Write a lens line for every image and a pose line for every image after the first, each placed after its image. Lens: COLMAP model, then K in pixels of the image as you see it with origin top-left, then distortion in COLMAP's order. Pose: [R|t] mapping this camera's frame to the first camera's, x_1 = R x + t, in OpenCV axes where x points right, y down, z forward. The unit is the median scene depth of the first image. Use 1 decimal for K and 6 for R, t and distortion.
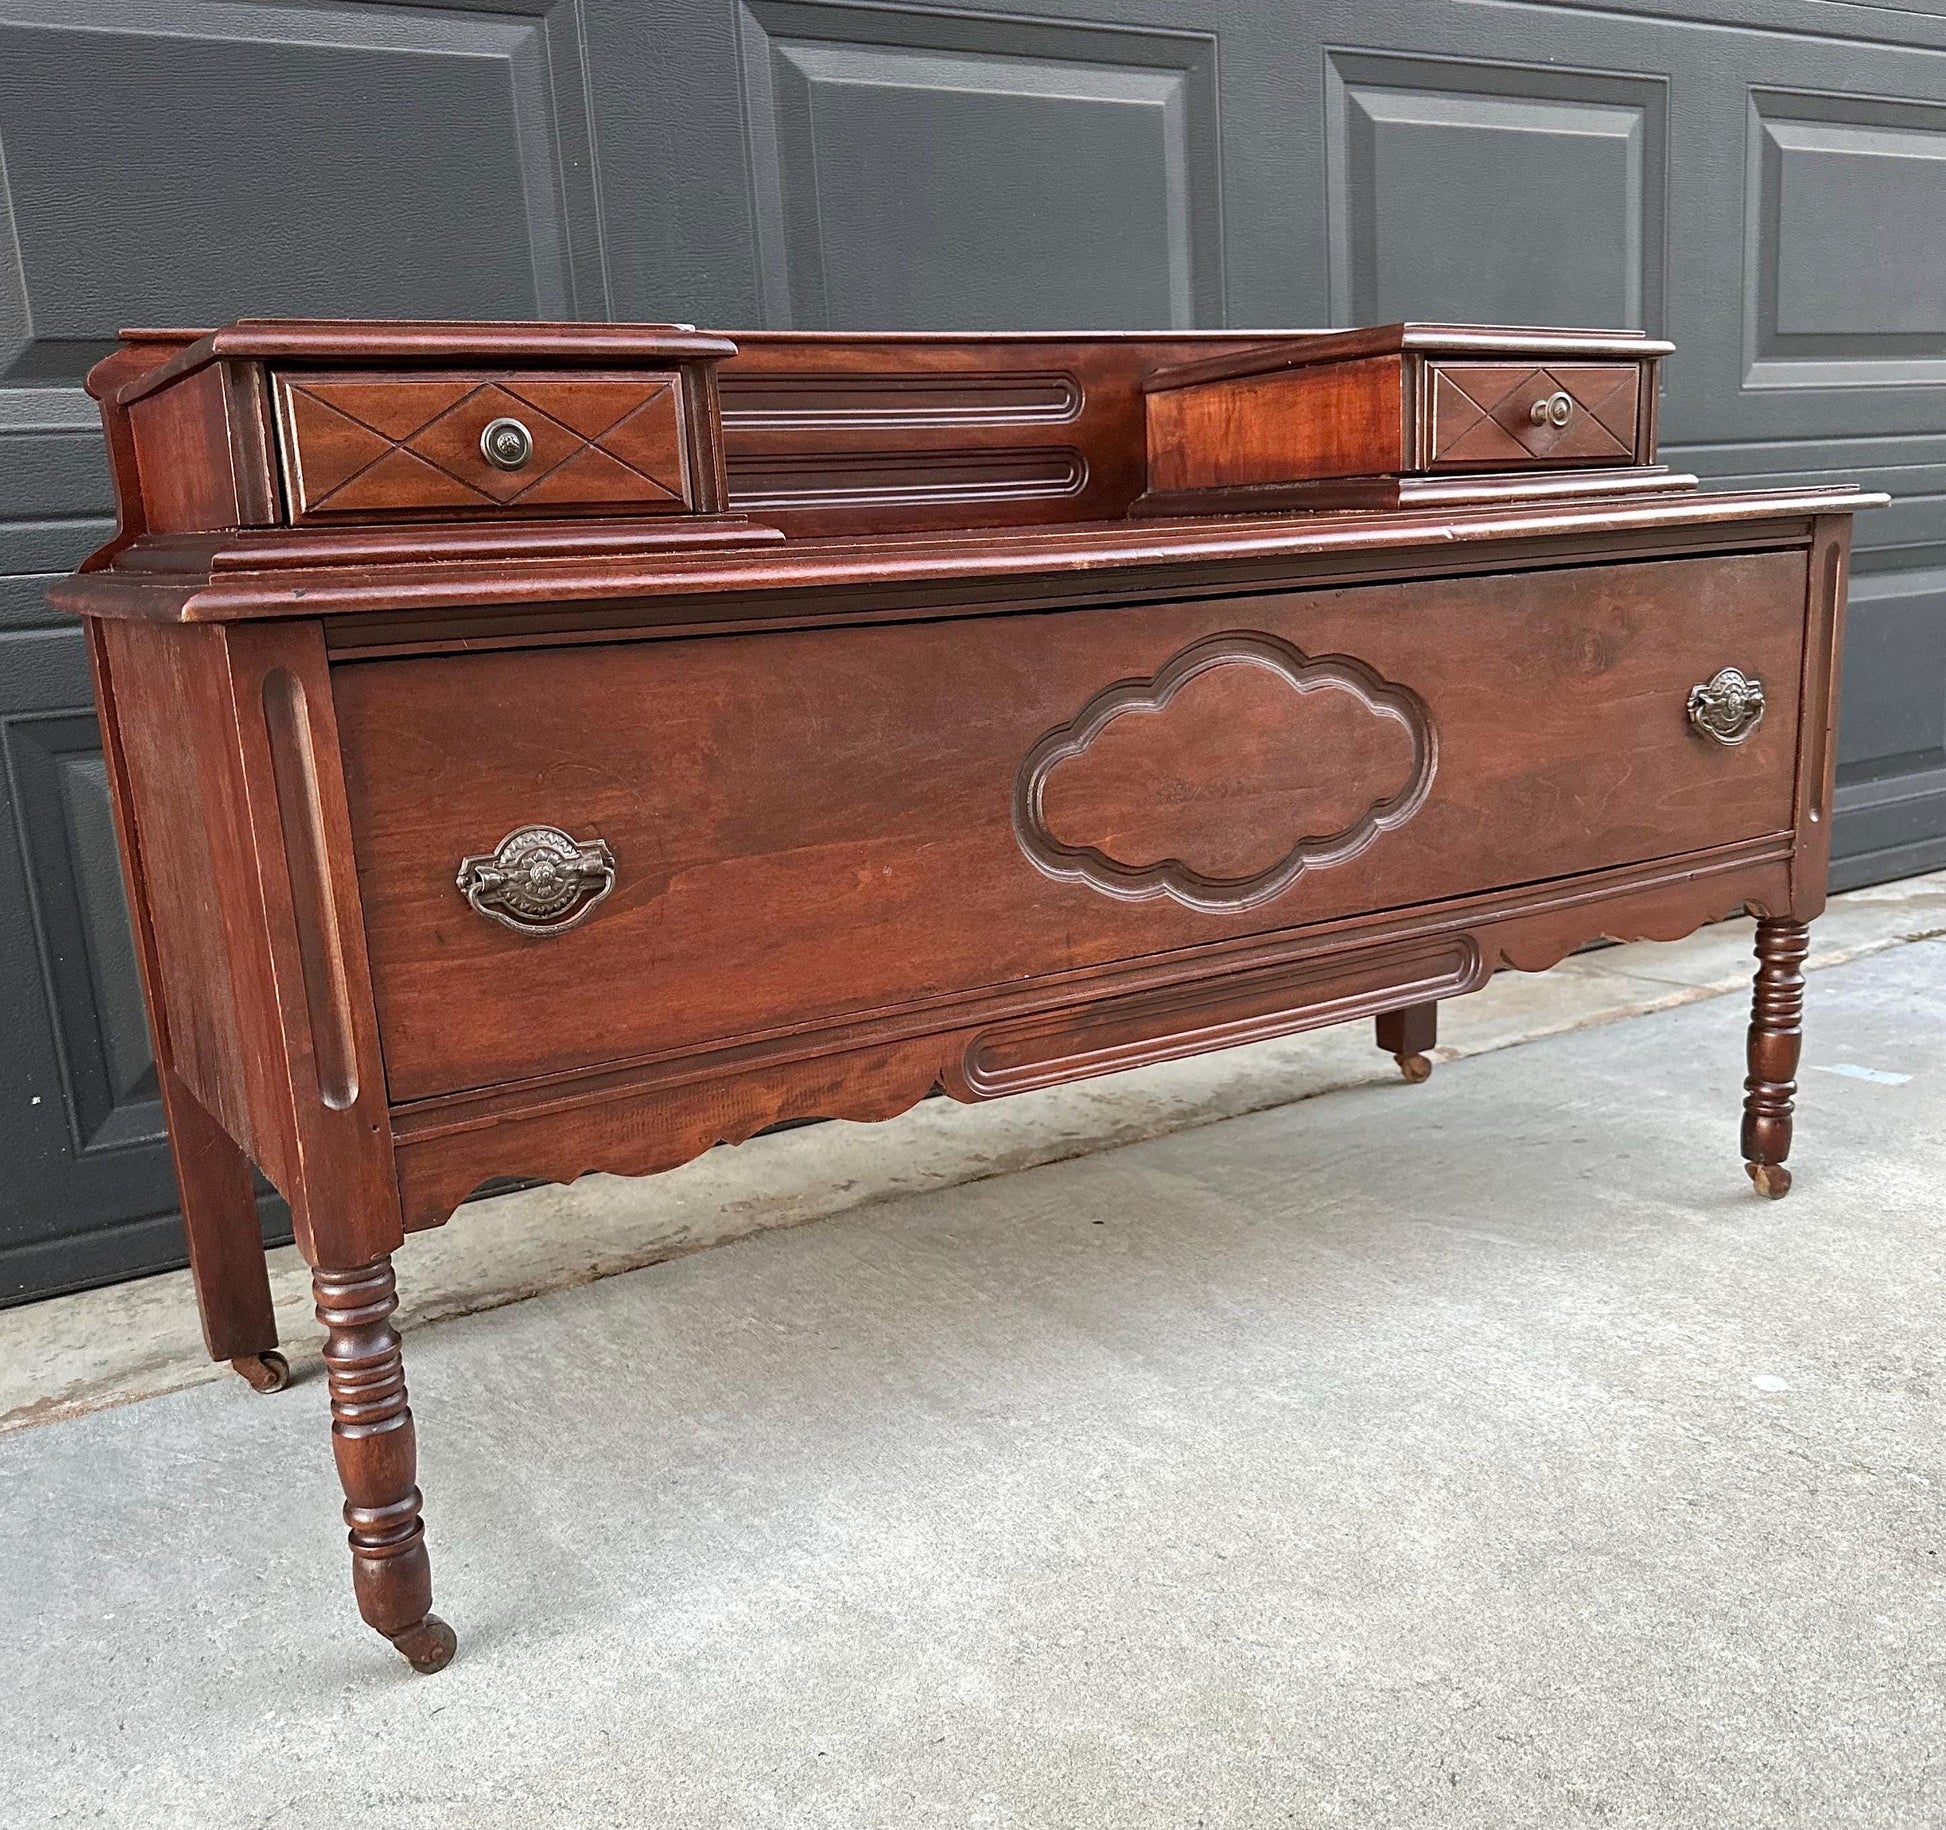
lens RADIAL K [[1894.8, 0, 986.4], [0, 1894.8, 984.7], [0, 0, 1]] dist [0.207027, -0.483202]
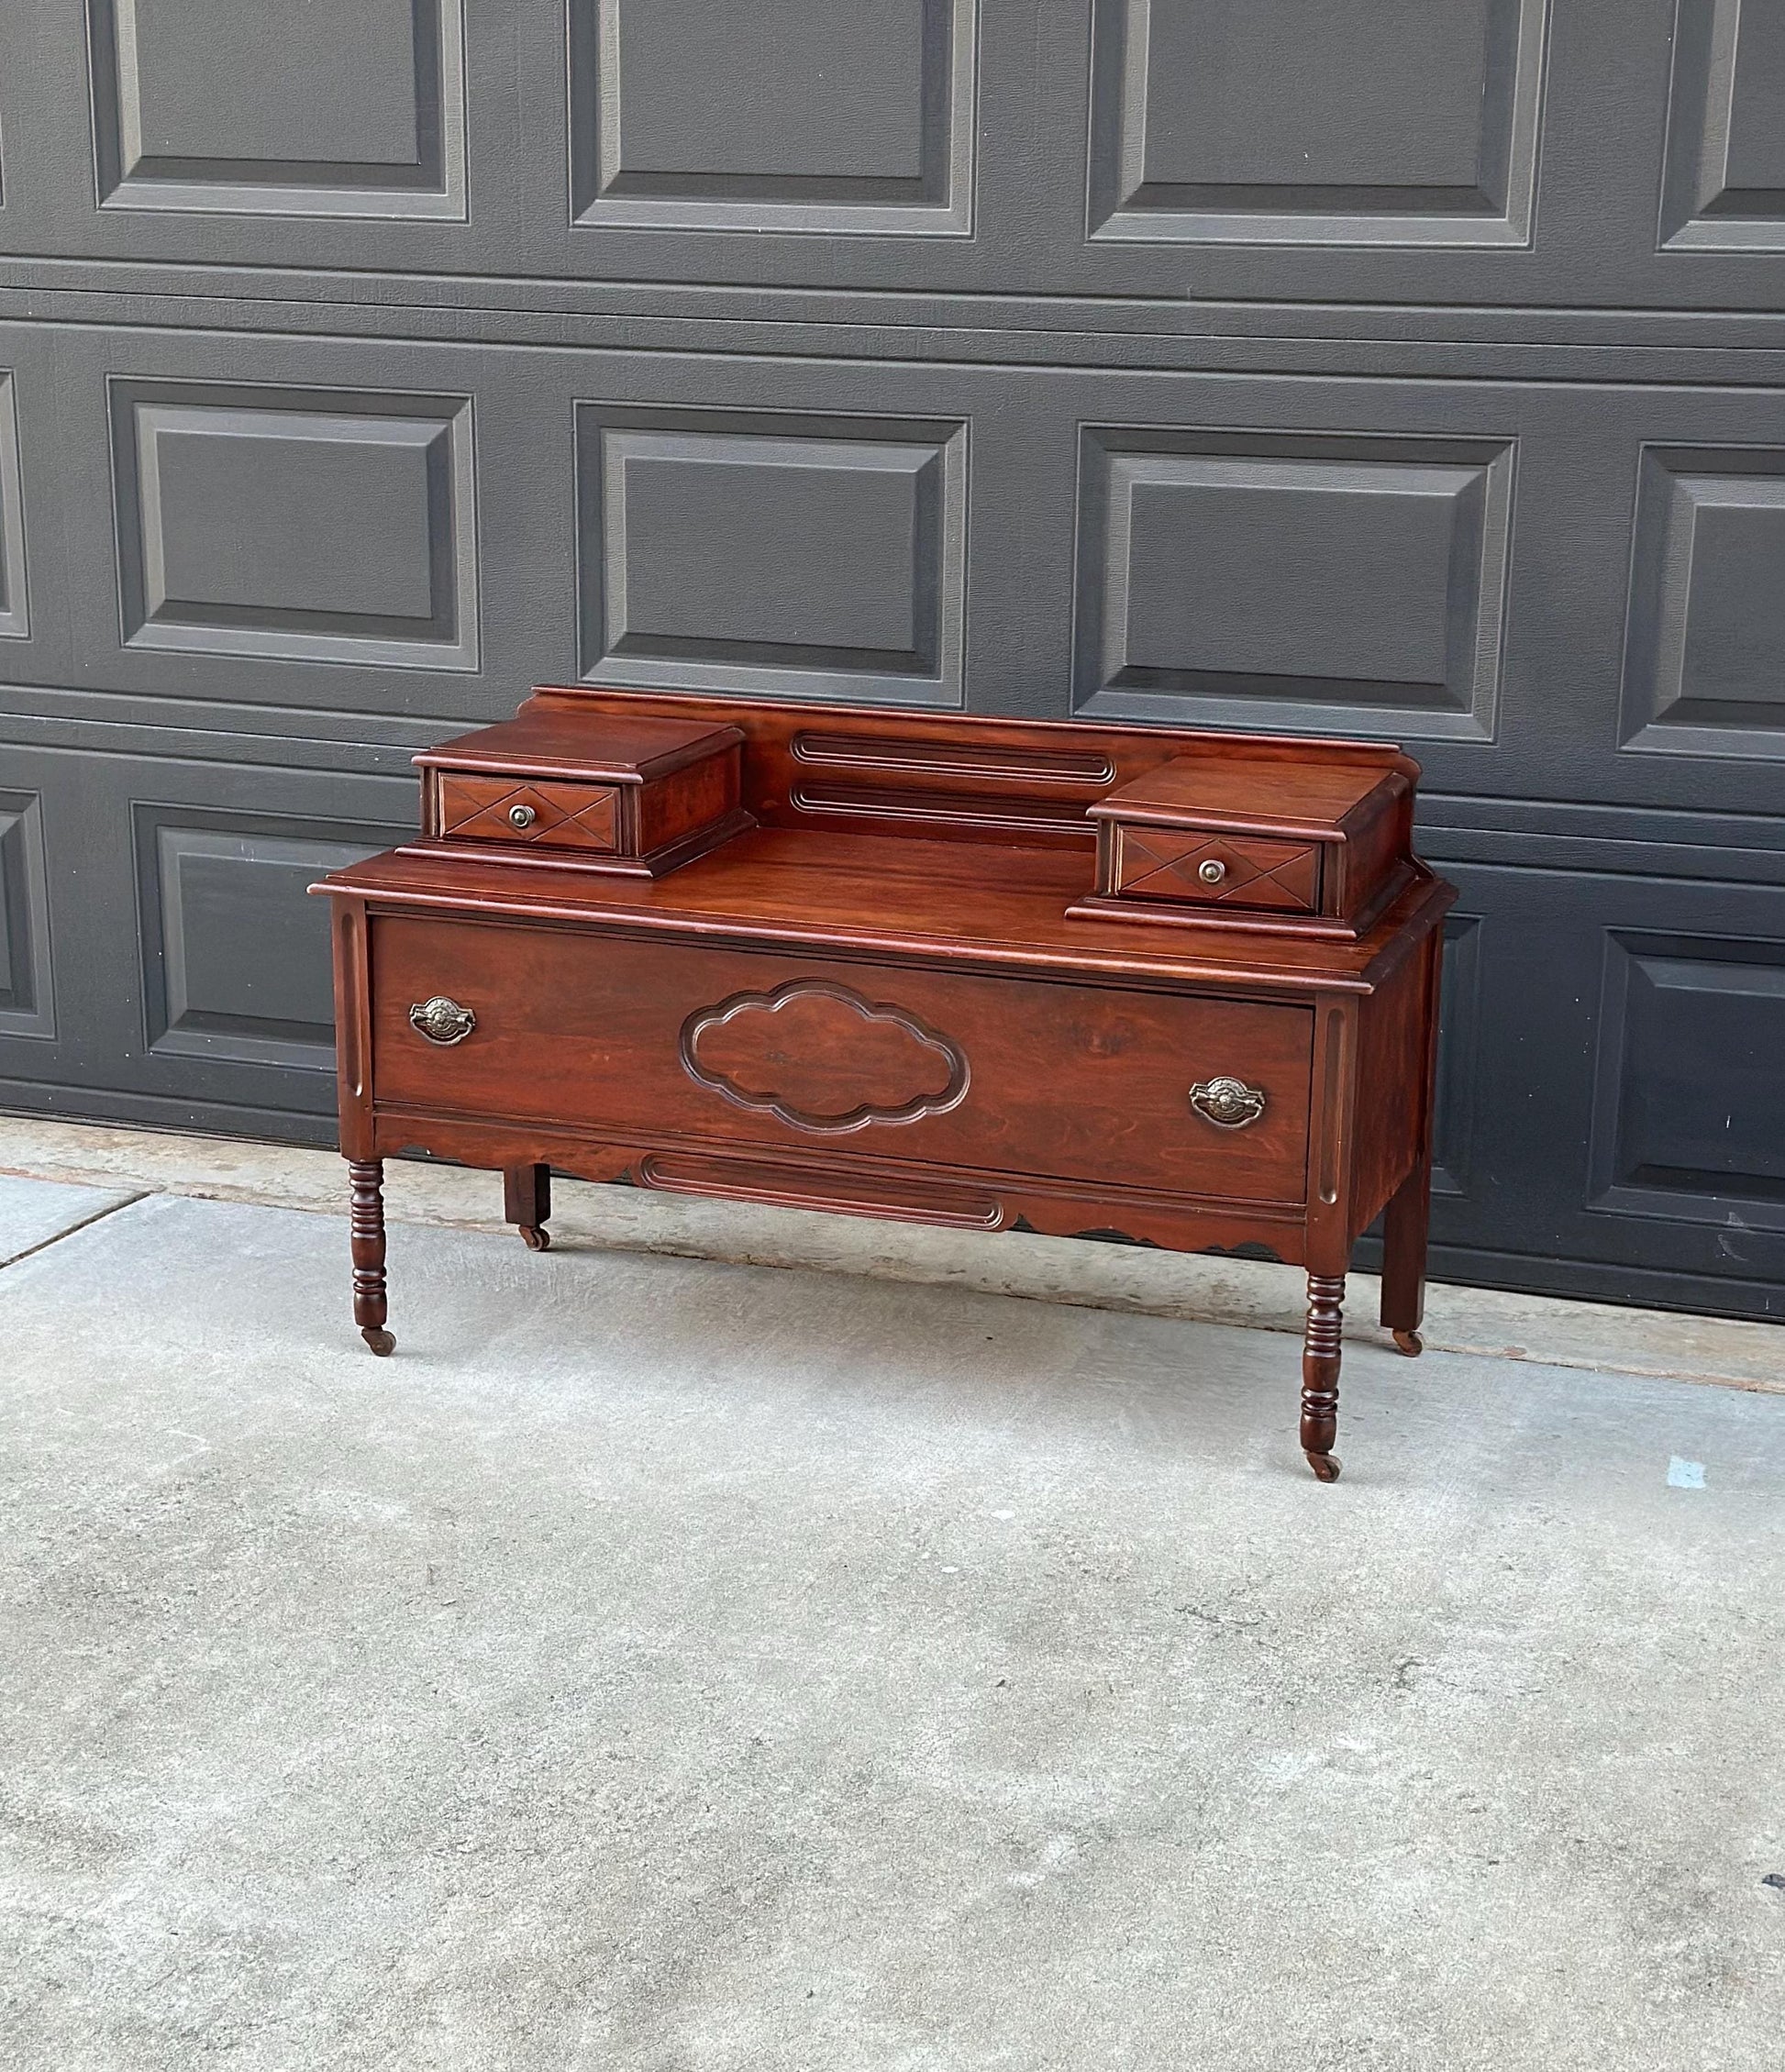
lens RADIAL K [[3533.4, 0, 930.1], [0, 3533.4, 1122.6], [0, 0, 1]] dist [0.149230, 0.037715]
pose [[0.633506, 0.272228, -0.724267, 2.150230], [-0.228202, 0.960161, 0.161287, -0.503070], [0.739320, 0.063103, 0.670391, -0.913145]]
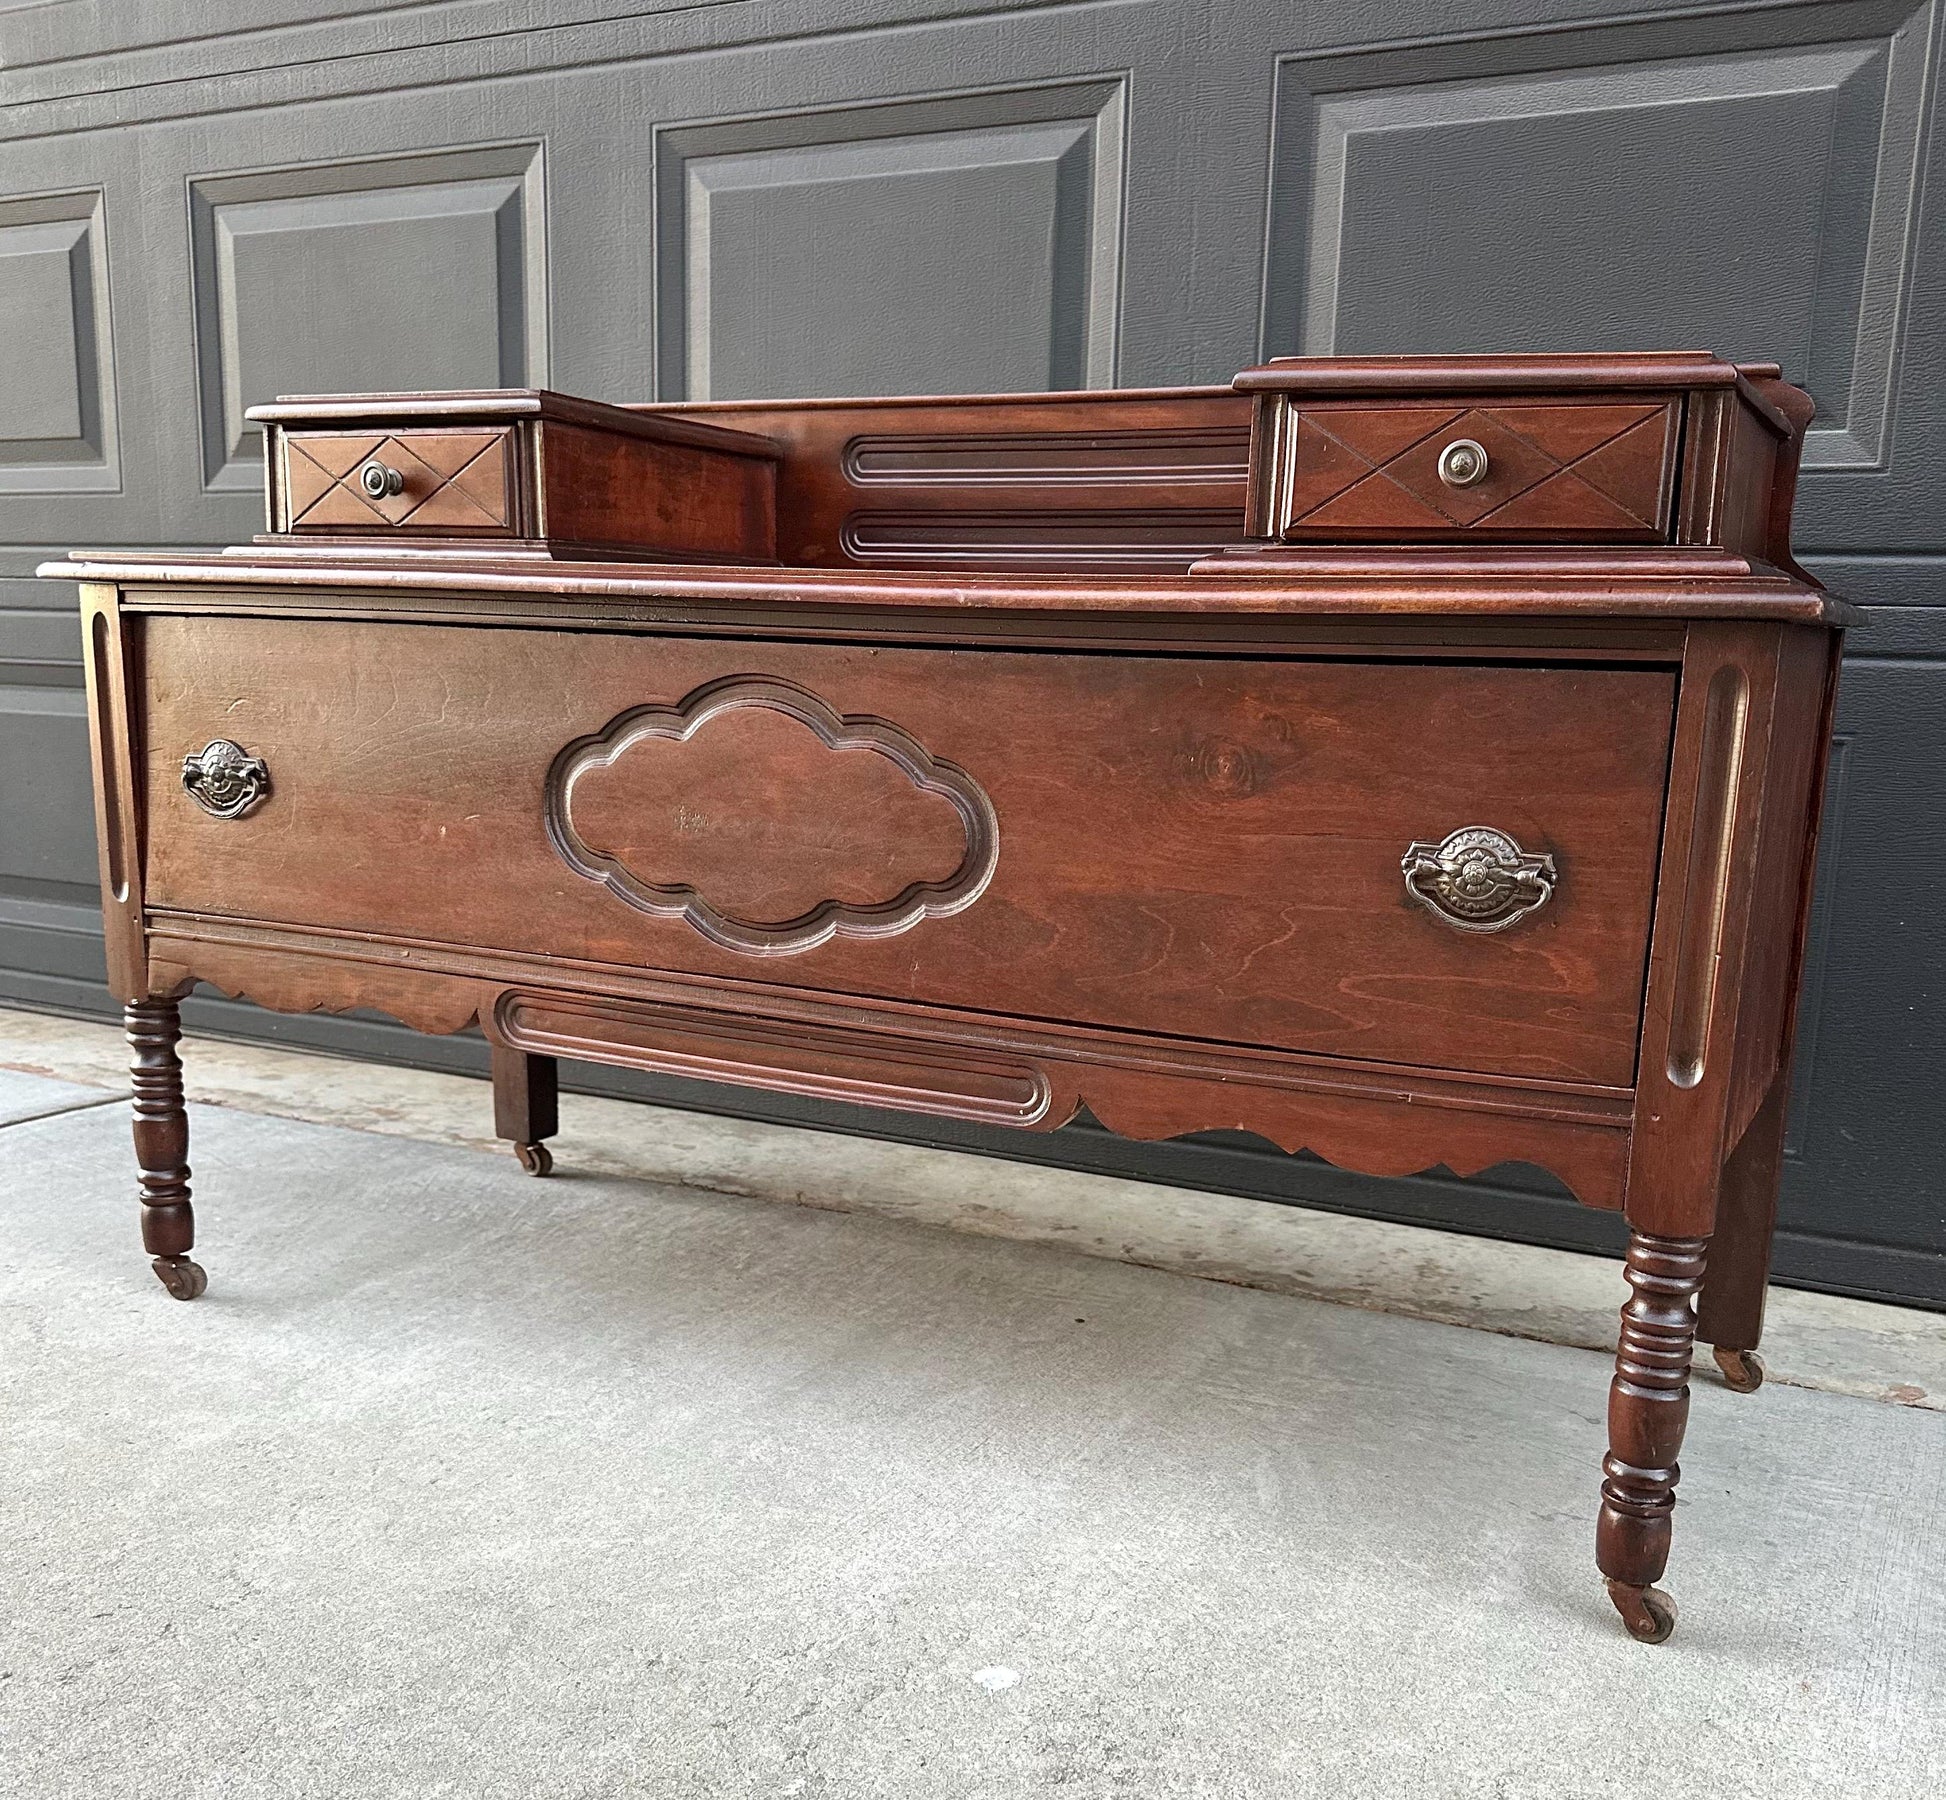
lens RADIAL K [[1898.1, 0, 1011.8], [0, 1898.1, 1069.2], [0, 0, 1]] dist [0.202098, -0.458142]
pose [[0.529446, 0.247979, -0.811291, 0.893429], [-0.254586, 0.958689, 0.126891, -0.123317], [0.809242, 0.139362, 0.570706, 0.466733]]
